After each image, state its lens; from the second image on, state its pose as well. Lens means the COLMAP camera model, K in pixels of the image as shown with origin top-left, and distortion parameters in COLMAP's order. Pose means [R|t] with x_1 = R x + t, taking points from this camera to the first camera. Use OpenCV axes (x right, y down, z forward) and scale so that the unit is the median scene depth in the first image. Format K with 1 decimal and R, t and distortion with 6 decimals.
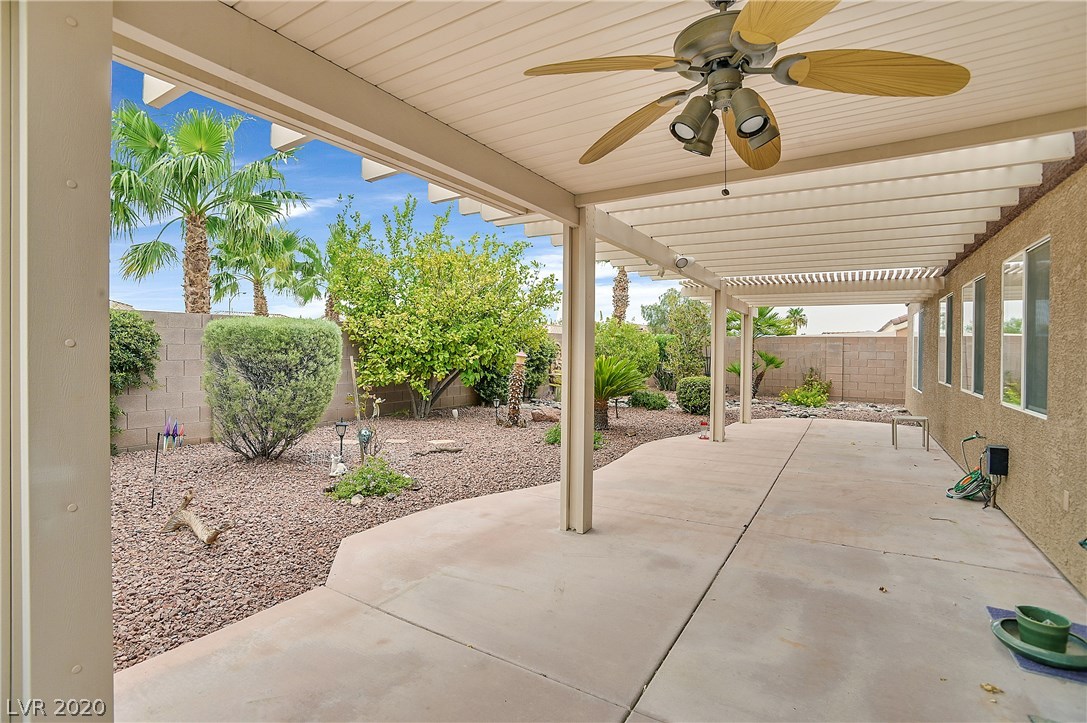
lens RADIAL K [[525.1, 0, 541.4], [0, 525.1, 353.2], [0, 0, 1]] dist [-0.082767, 0.033828]
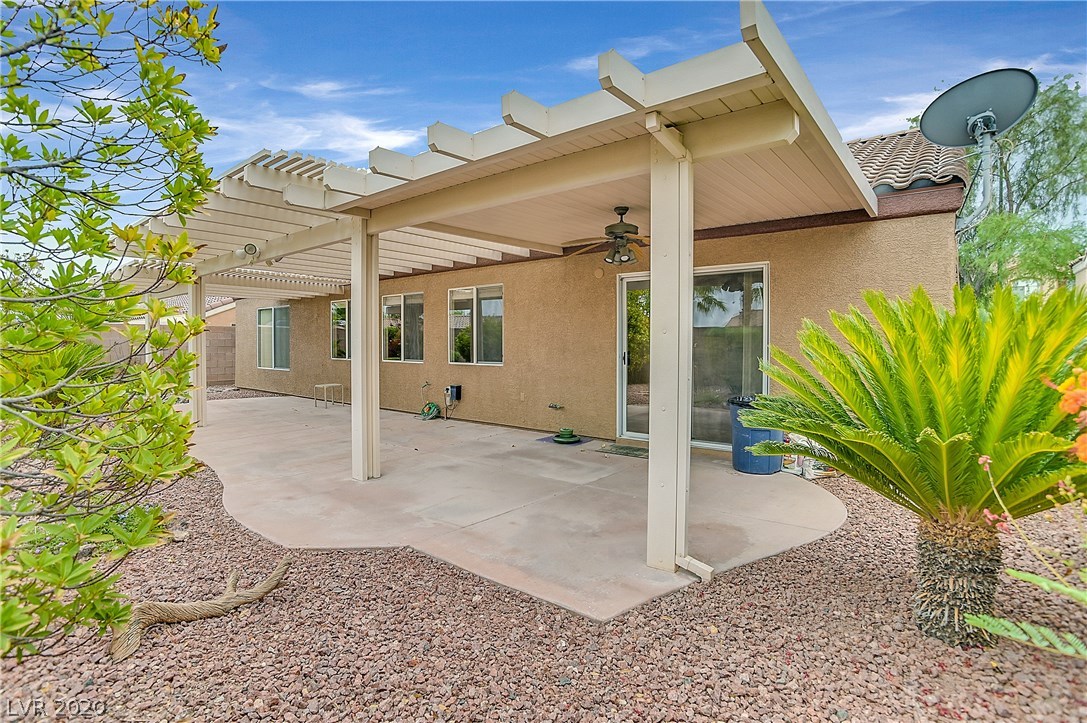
lens RADIAL K [[525.1, 0, 541.4], [0, 525.1, 353.2], [0, 0, 1]] dist [-0.082767, 0.033828]
pose [[0.135992, -0.026941, 0.990344, -1.143793], [0.003747, 0.999637, 0.026680, 0.010083], [-0.990703, 0.000083, 0.136043, 0.440379]]
